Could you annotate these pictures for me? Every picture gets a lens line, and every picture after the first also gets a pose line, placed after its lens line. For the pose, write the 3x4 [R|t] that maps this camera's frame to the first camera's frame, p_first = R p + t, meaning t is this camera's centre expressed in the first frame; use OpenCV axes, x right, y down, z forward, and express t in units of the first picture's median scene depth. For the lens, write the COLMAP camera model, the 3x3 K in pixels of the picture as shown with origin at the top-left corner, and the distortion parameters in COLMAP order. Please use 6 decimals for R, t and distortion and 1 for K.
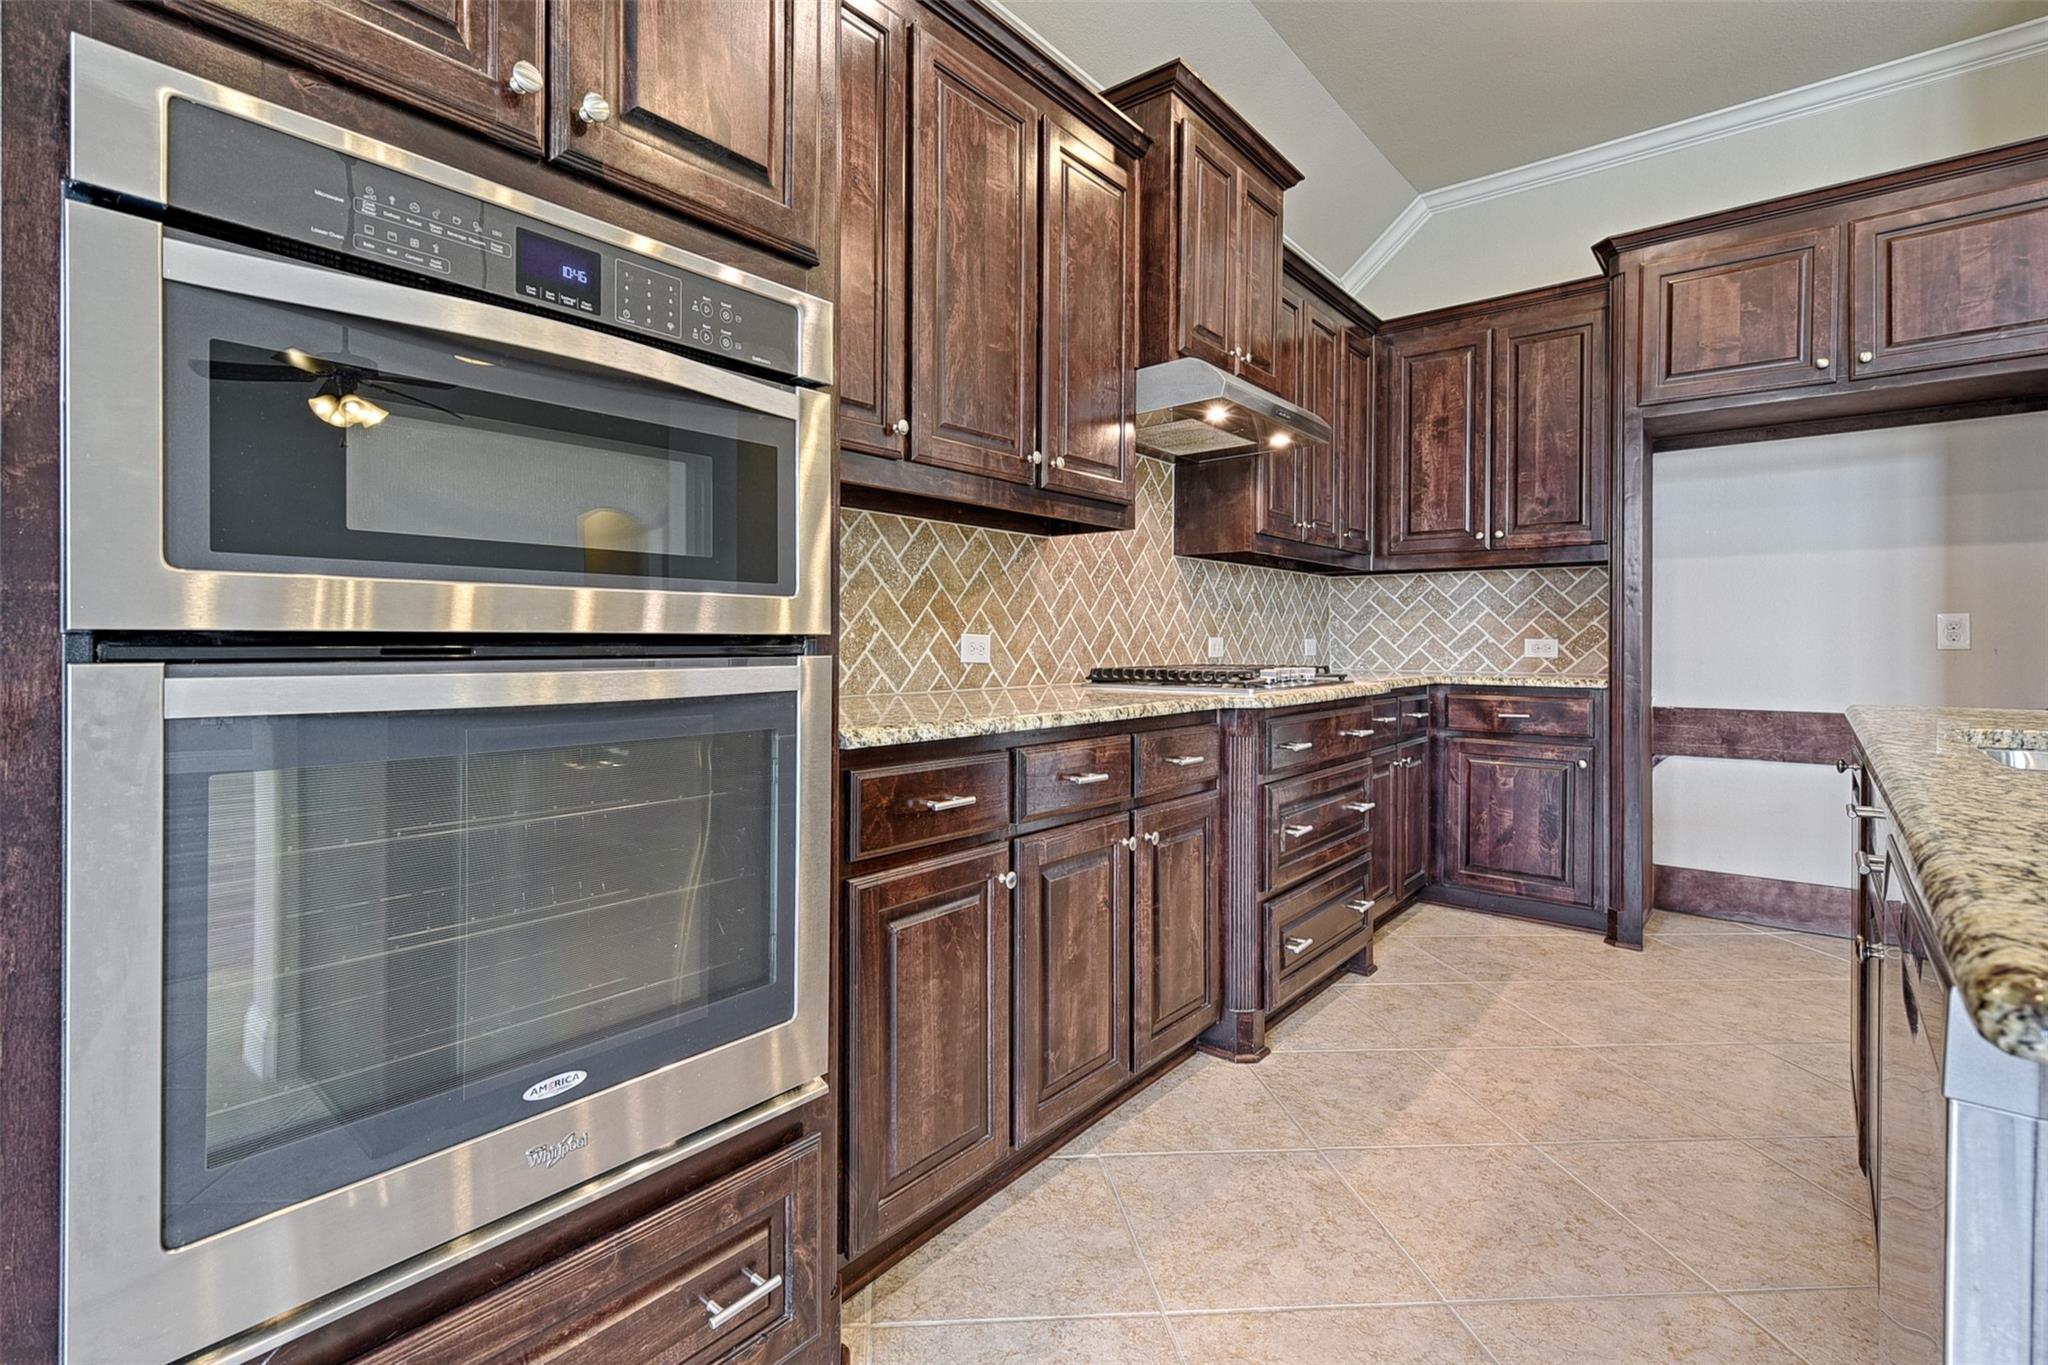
lens RADIAL K [[960.2, 0, 927.1], [0, 960.2, 650.0], [0, 0, 1]] dist [0.001696, 0.000136]
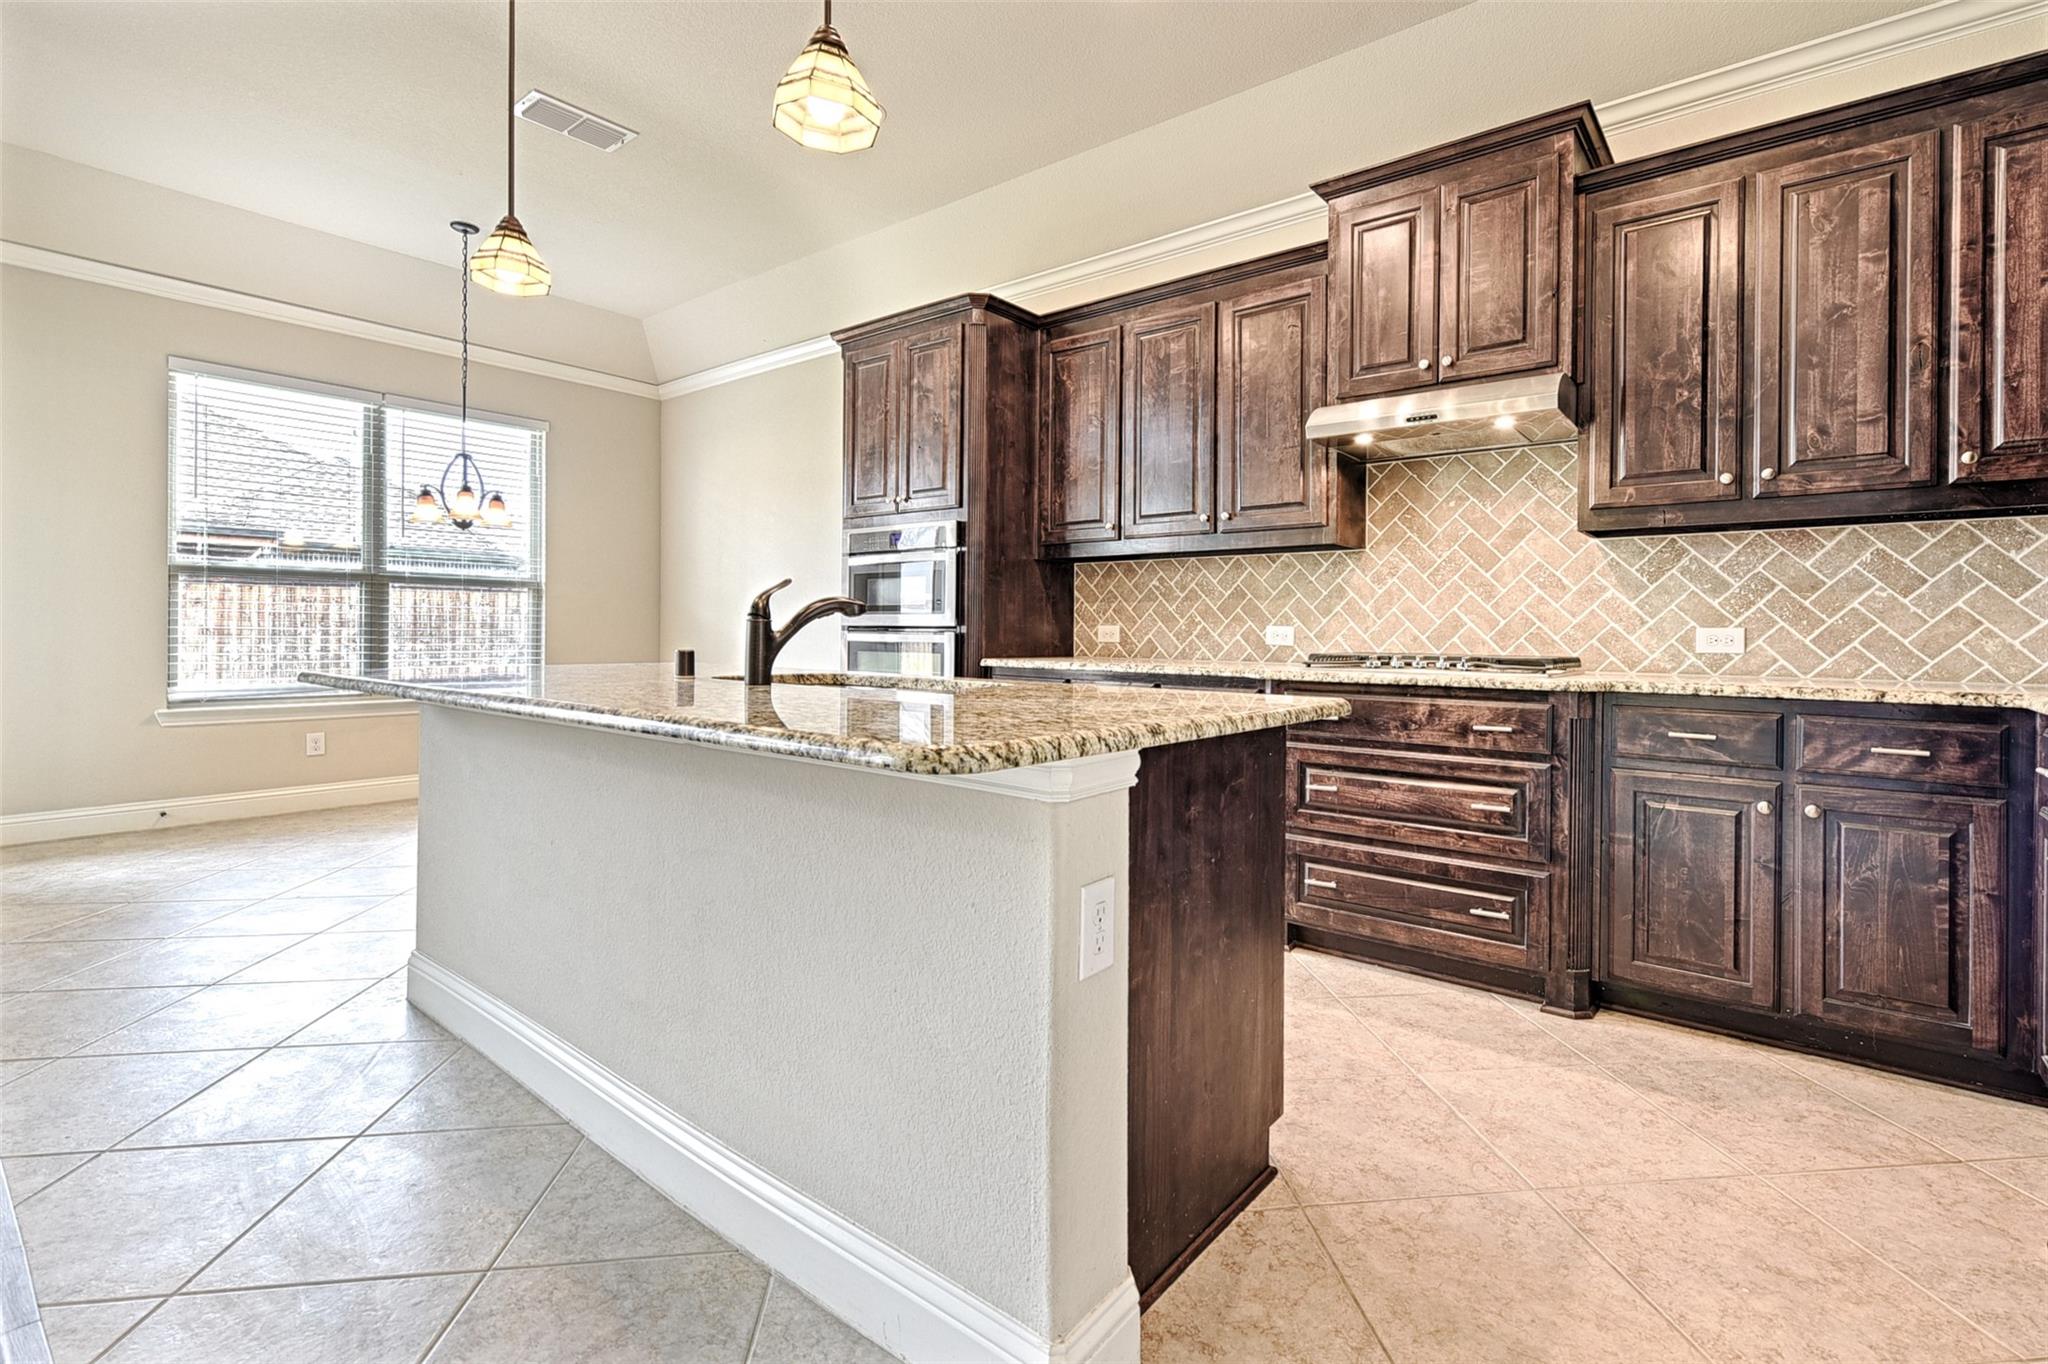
lens RADIAL K [[939.9, 0, 1066.8], [0, 939.9, 631.2], [0, 0, 1]] dist [0.011033, -0.000201]
pose [[0.069139, 0.001647, -0.997606, 1.404691], [-0.014142, 0.999900, 0.000671, -0.004388], [0.997507, 0.014062, 0.069155, 0.542932]]
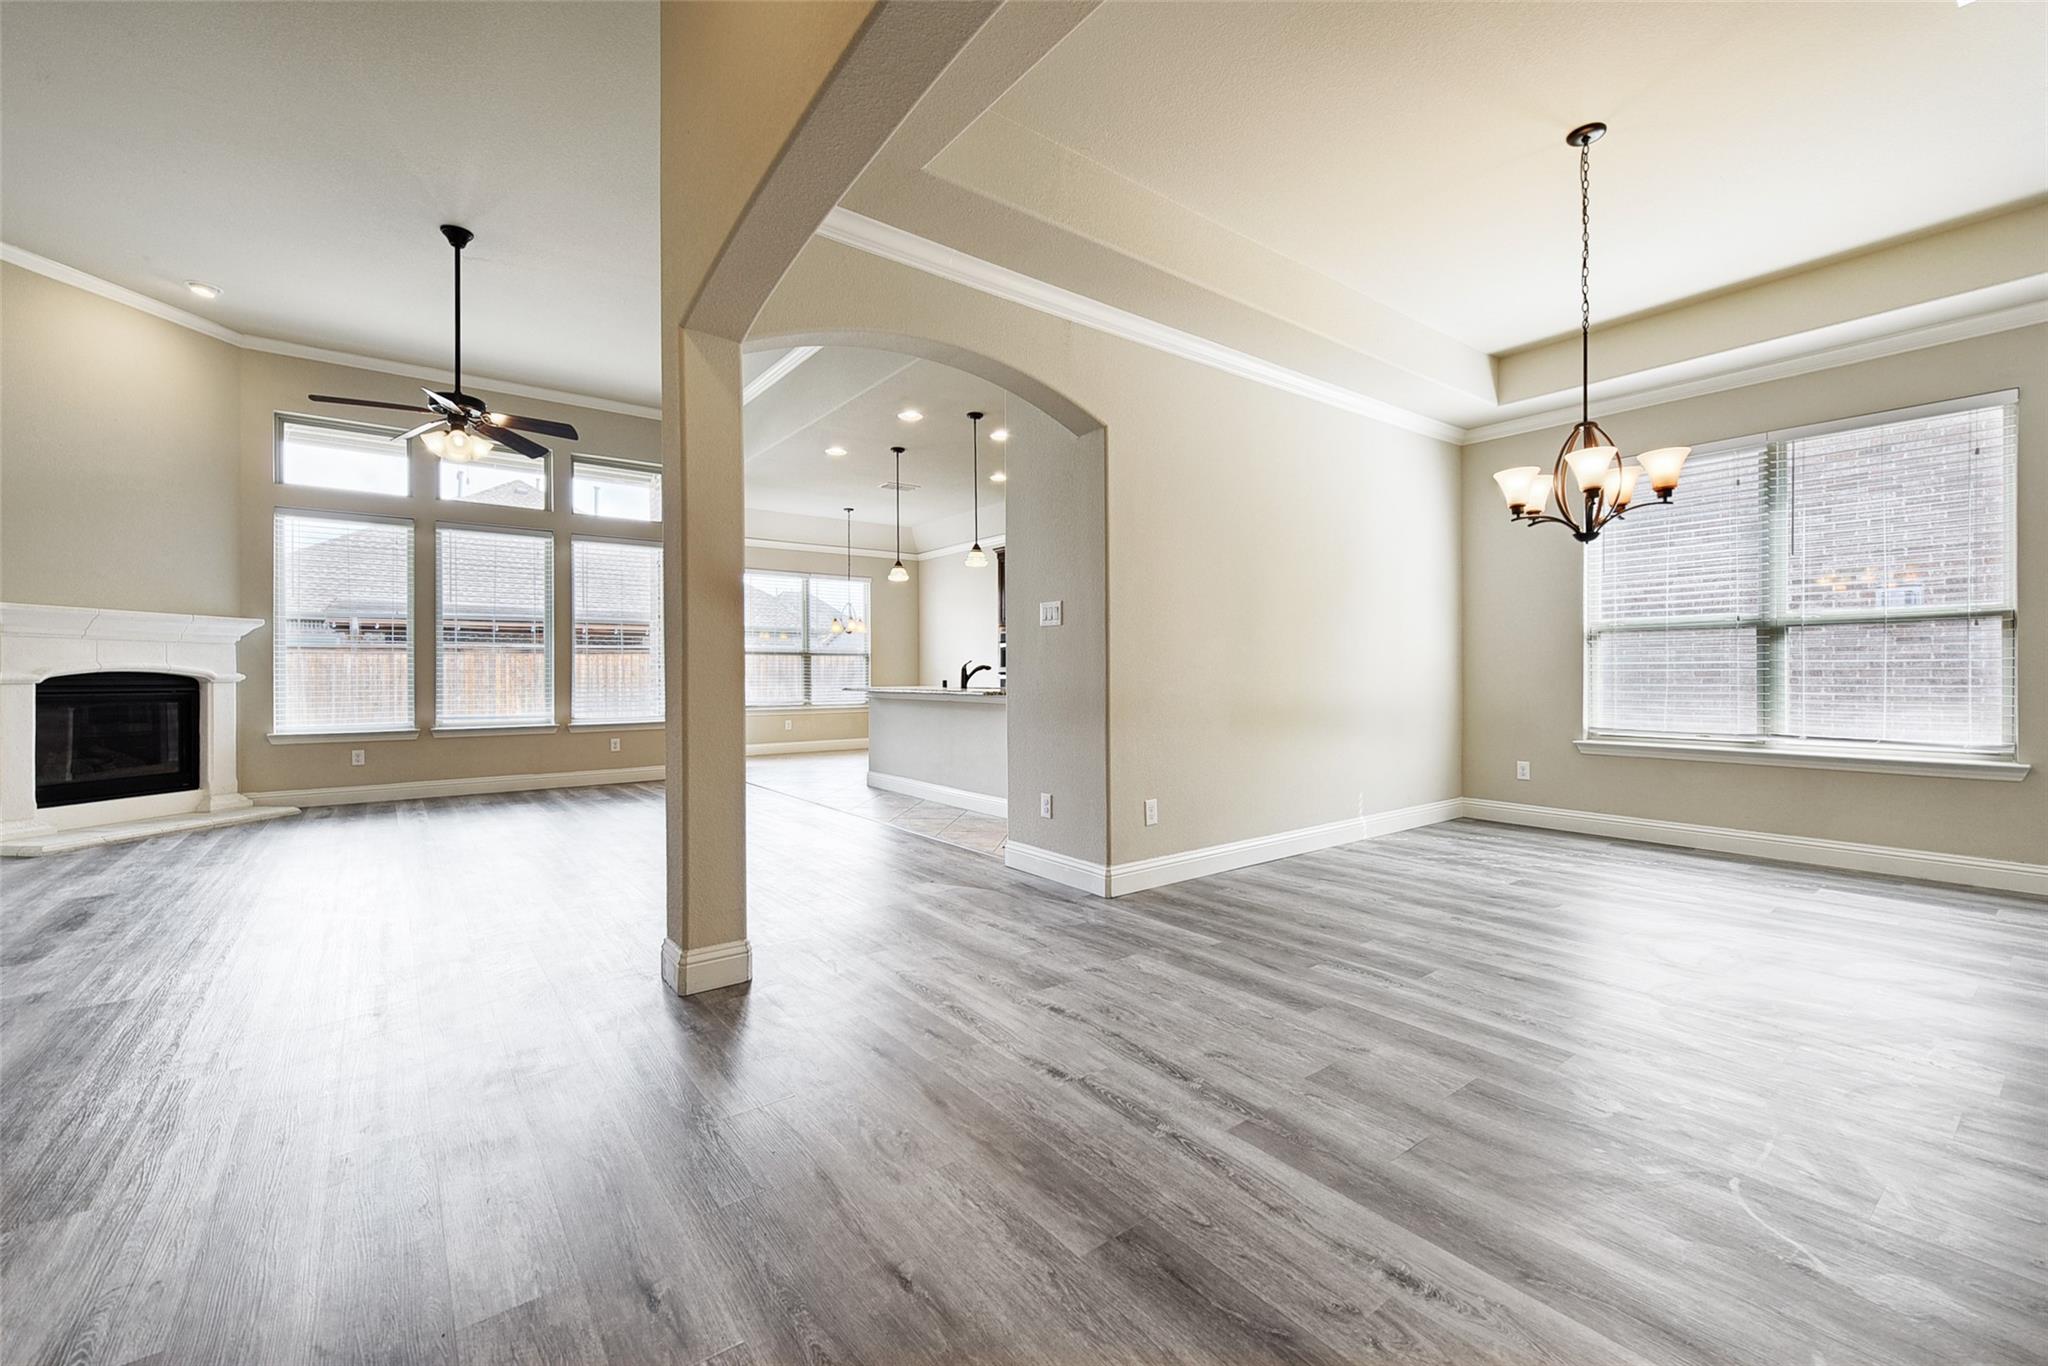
lens RADIAL K [[835.9, 0, 1029.4], [0, 835.9, 673.4], [0, 0, 1]] dist [0.002084, 0.000506]
pose [[-0.176182, 0.001872, -0.984356, 3.100436], [-0.001371, 0.999997, 0.002147, -0.009635], [0.984357, 0.001728, -0.176179, 0.993196]]
